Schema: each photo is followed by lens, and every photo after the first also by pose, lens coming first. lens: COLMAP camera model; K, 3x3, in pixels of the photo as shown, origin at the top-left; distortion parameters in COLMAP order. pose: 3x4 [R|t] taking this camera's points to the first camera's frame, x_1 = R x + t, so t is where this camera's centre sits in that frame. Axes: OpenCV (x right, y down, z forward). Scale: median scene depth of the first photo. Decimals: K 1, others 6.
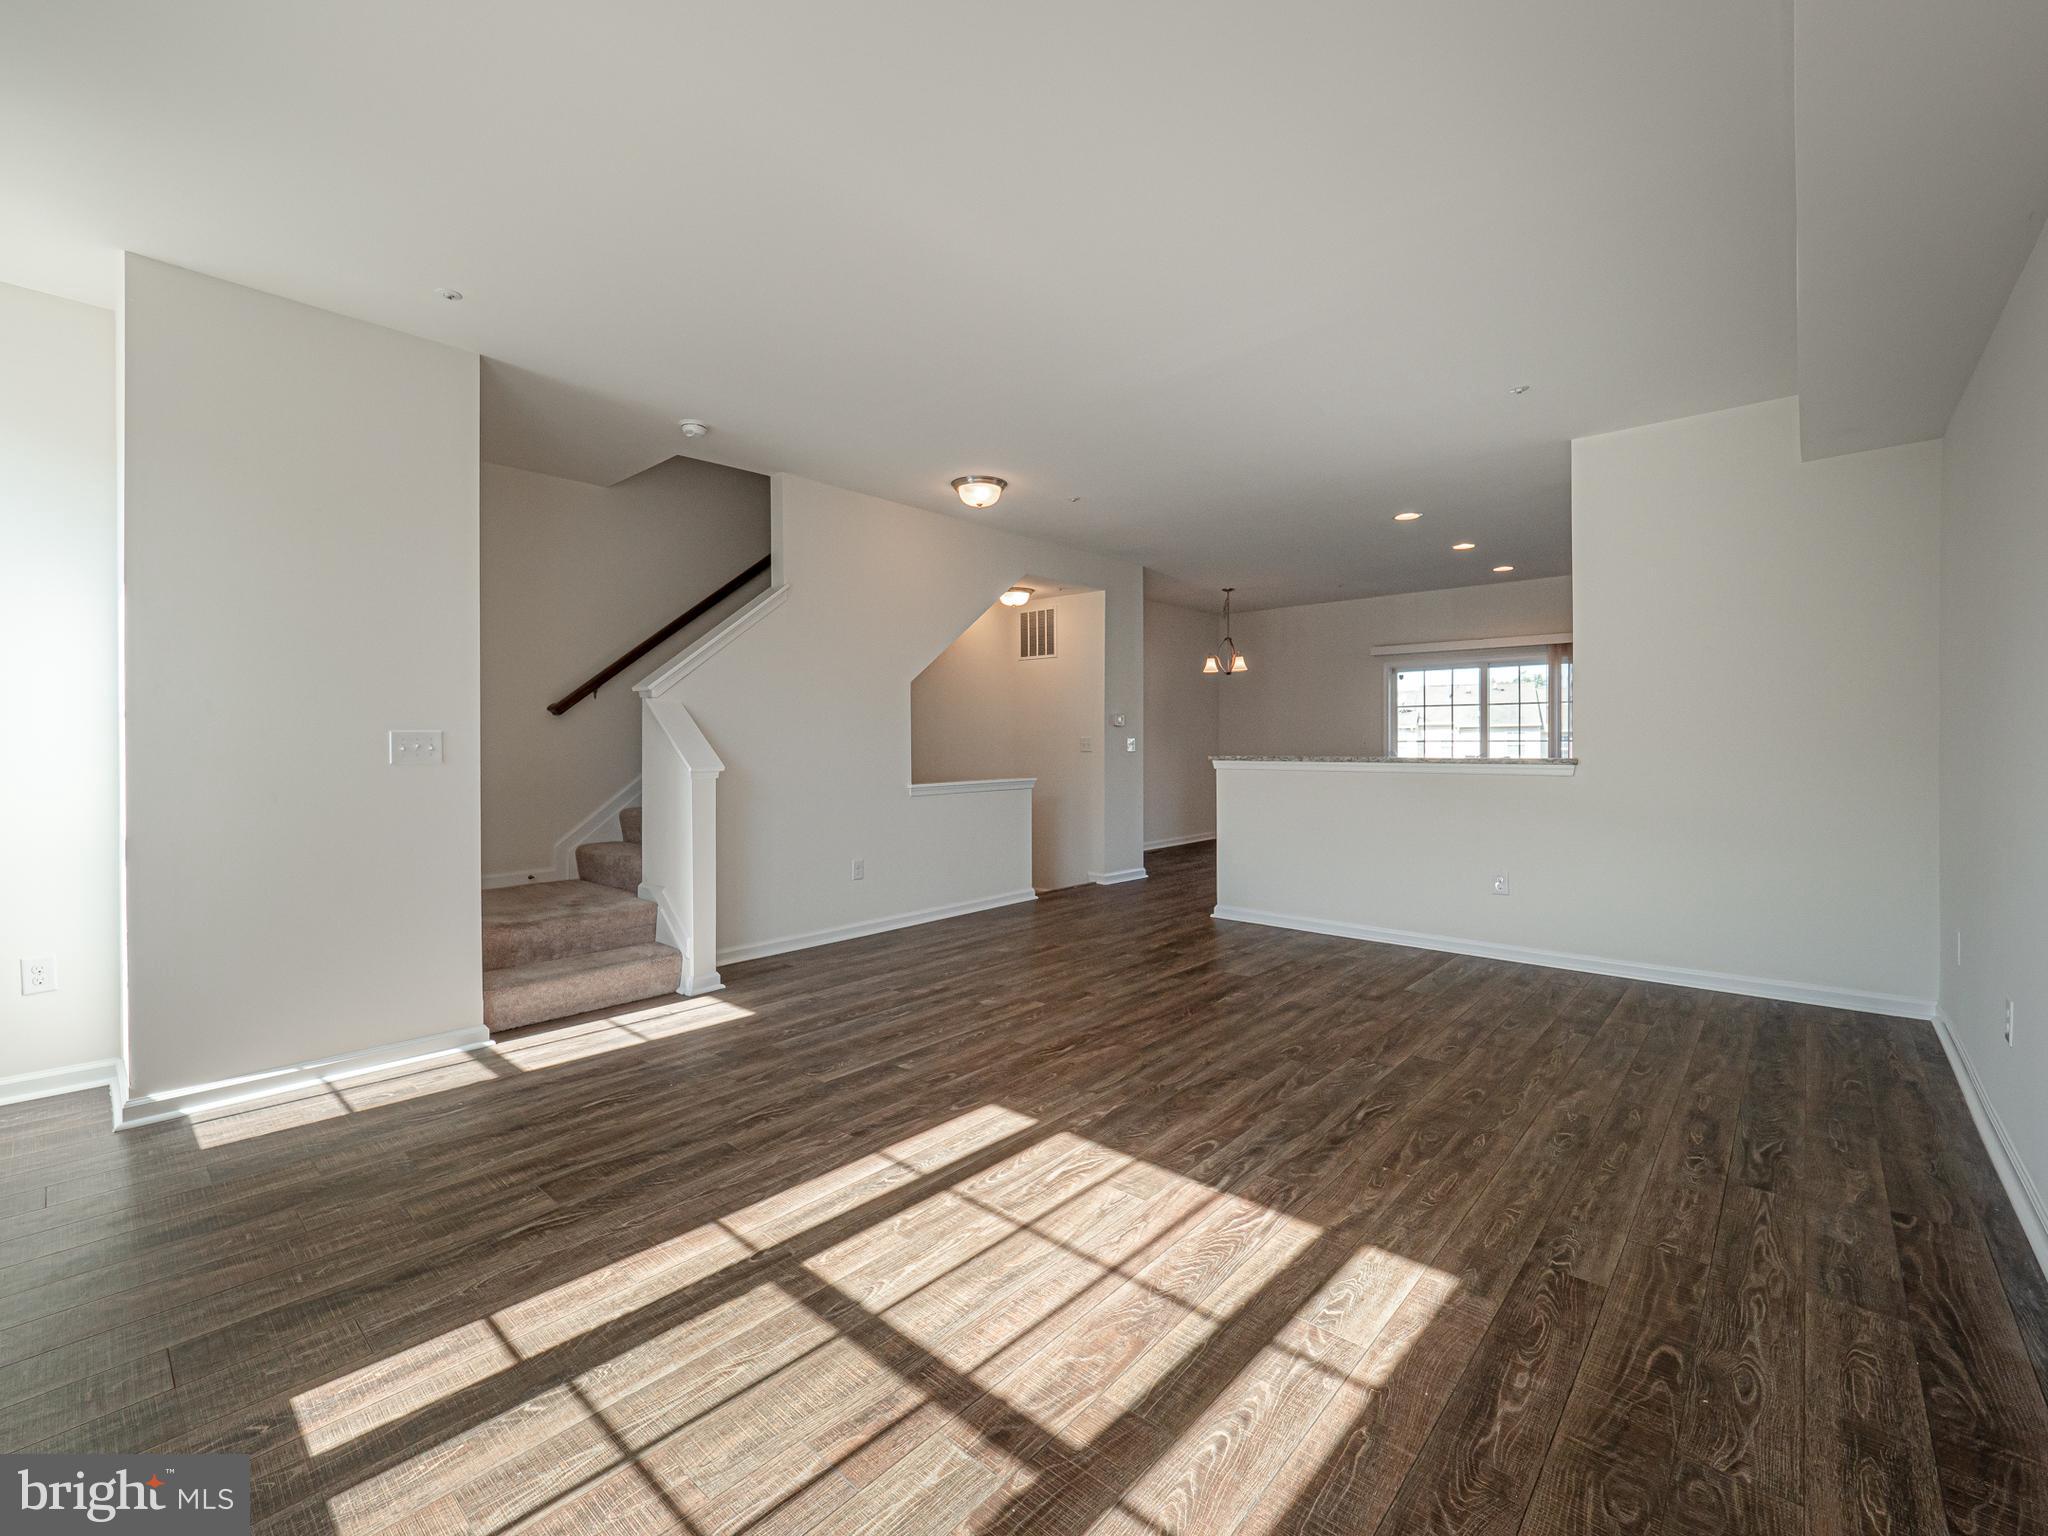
lens RADIAL K [[869.0, 0, 1014.4], [0, 869.0, 754.5], [0, 0, 1]] dist [0.004235, -0.001564]
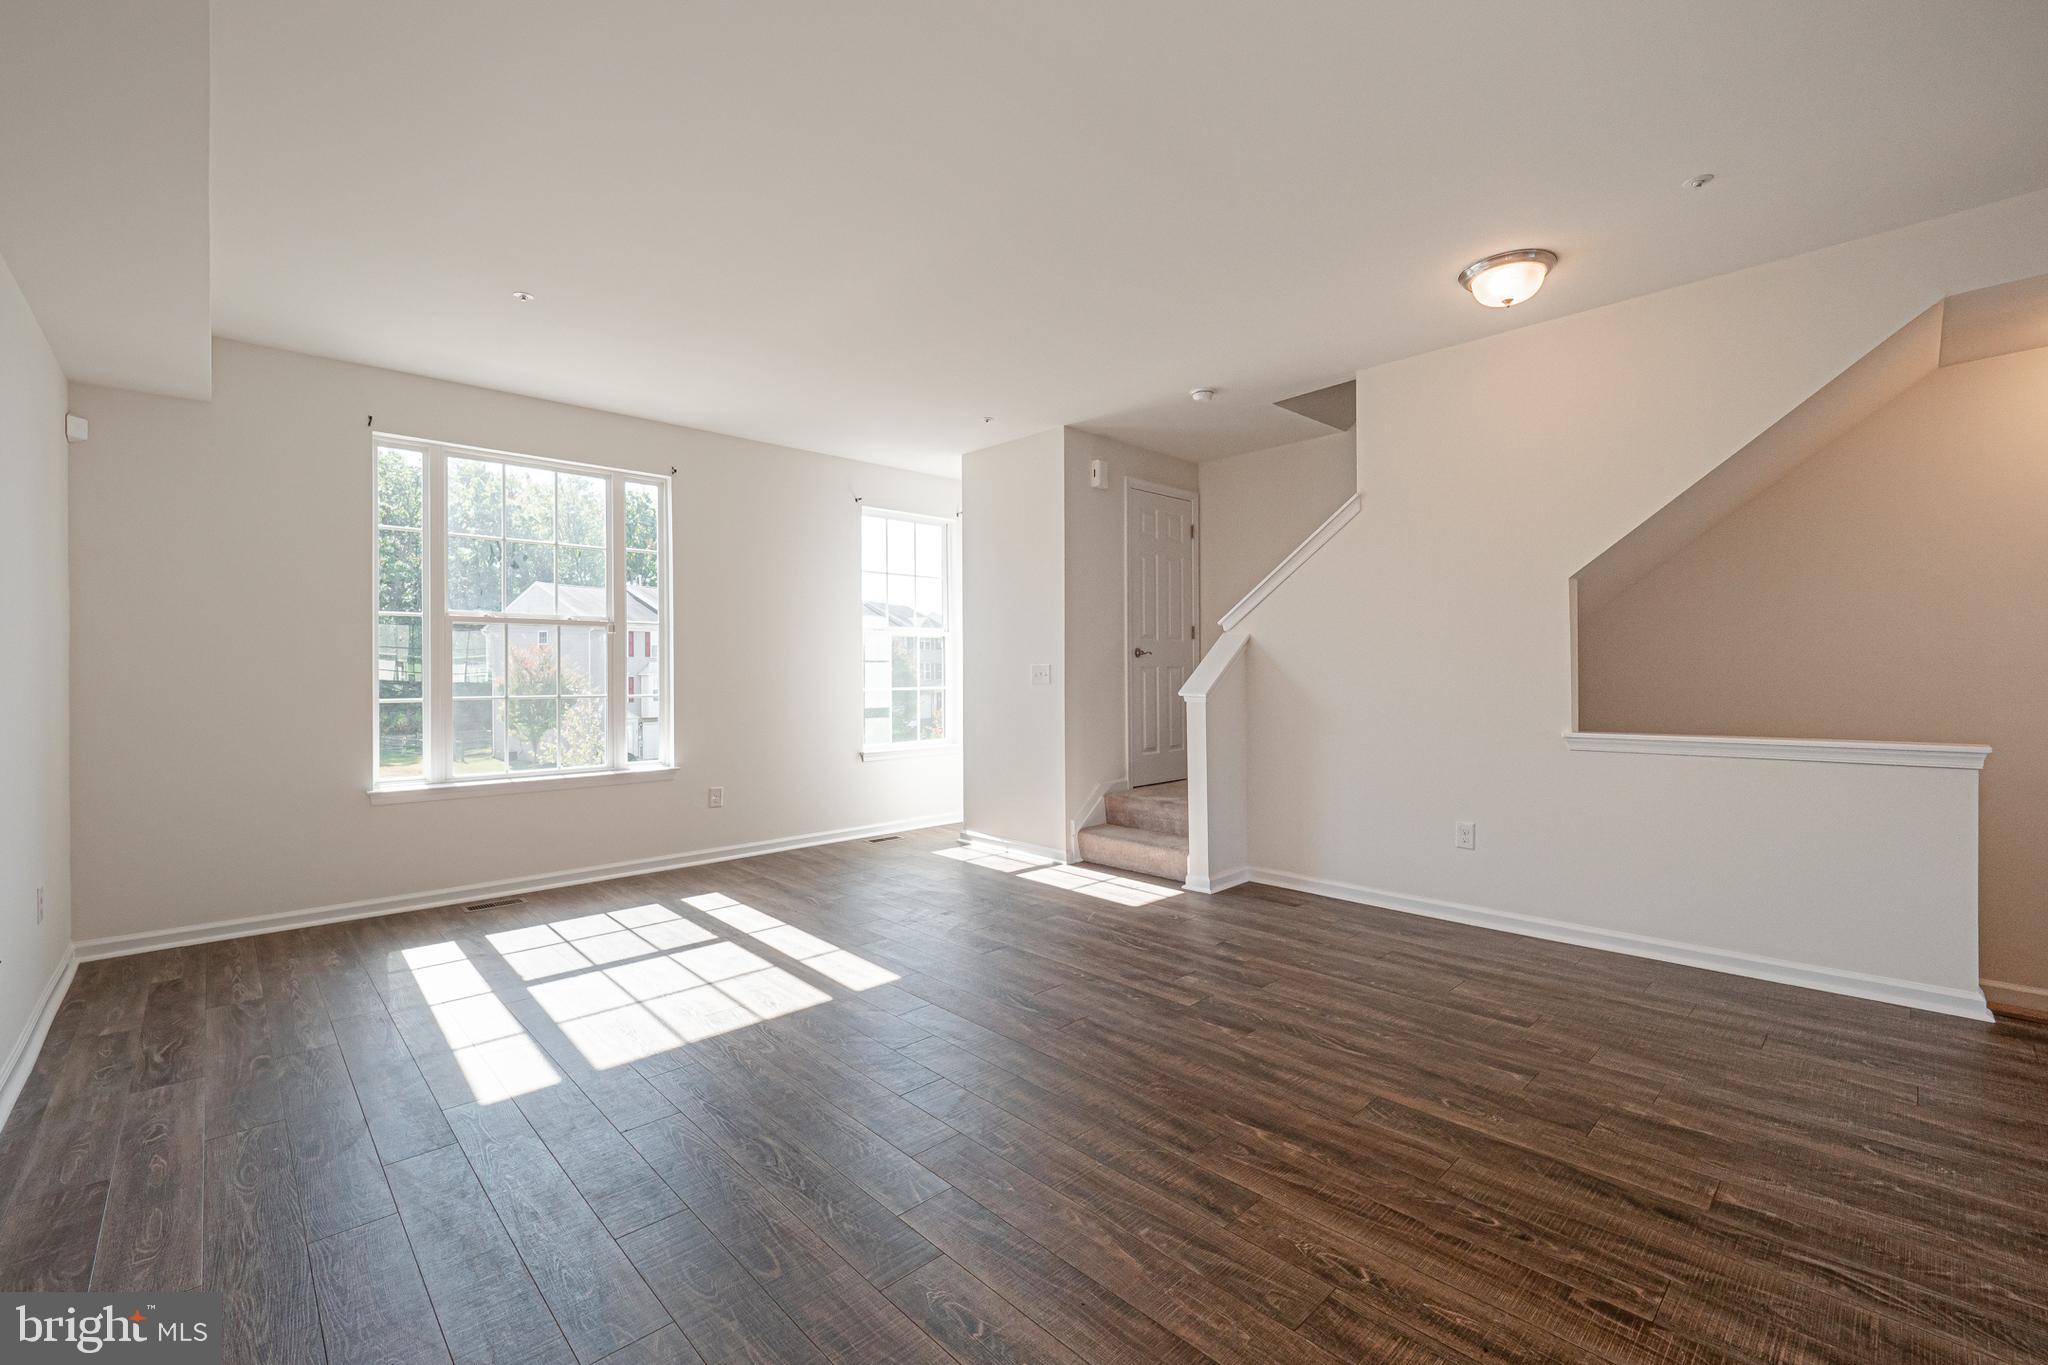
lens RADIAL K [[865.2, 0, 1023.9], [0, 865.2, 675.2], [0, 0, 1]] dist [-0.000680, -0.003424]
pose [[-0.070647, 0.008649, -0.997464, 1.184302], [-0.010669, 0.999899, 0.009425, -0.022551], [0.997444, 0.011308, -0.070548, 1.303427]]
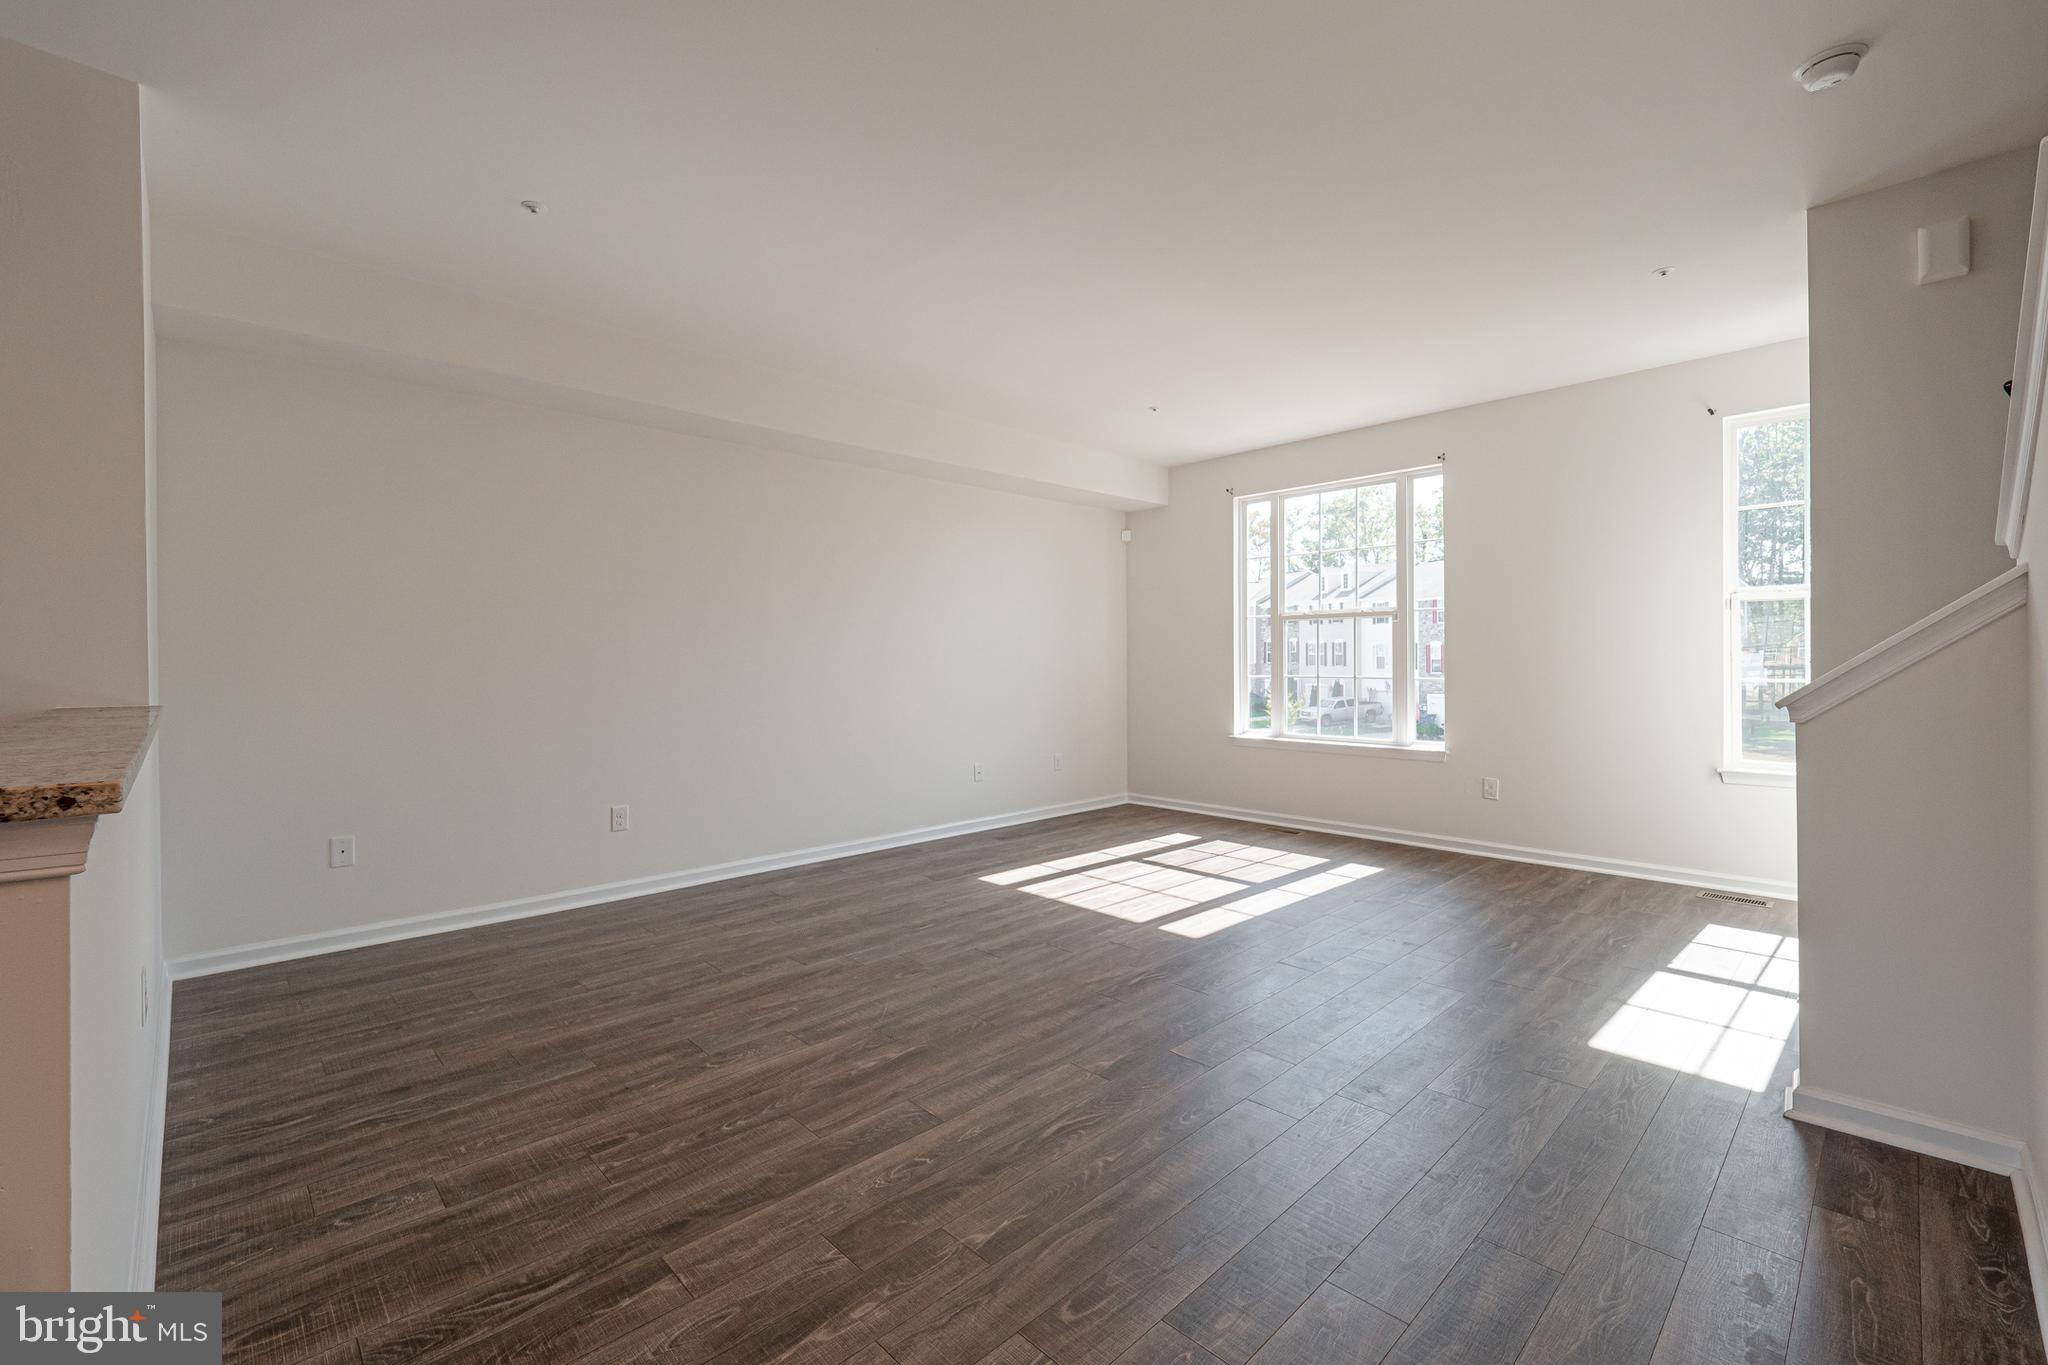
lens RADIAL K [[865.2, 0, 1019.5], [0, 865.2, 669.4], [0, 0, 1]] dist [-0.000680, -0.003424]
pose [[-0.997630, 0.010188, 0.068048, 0.150486], [0.012234, 0.999484, 0.029716, -0.043745], [-0.067711, 0.030478, -0.997239, 2.411496]]
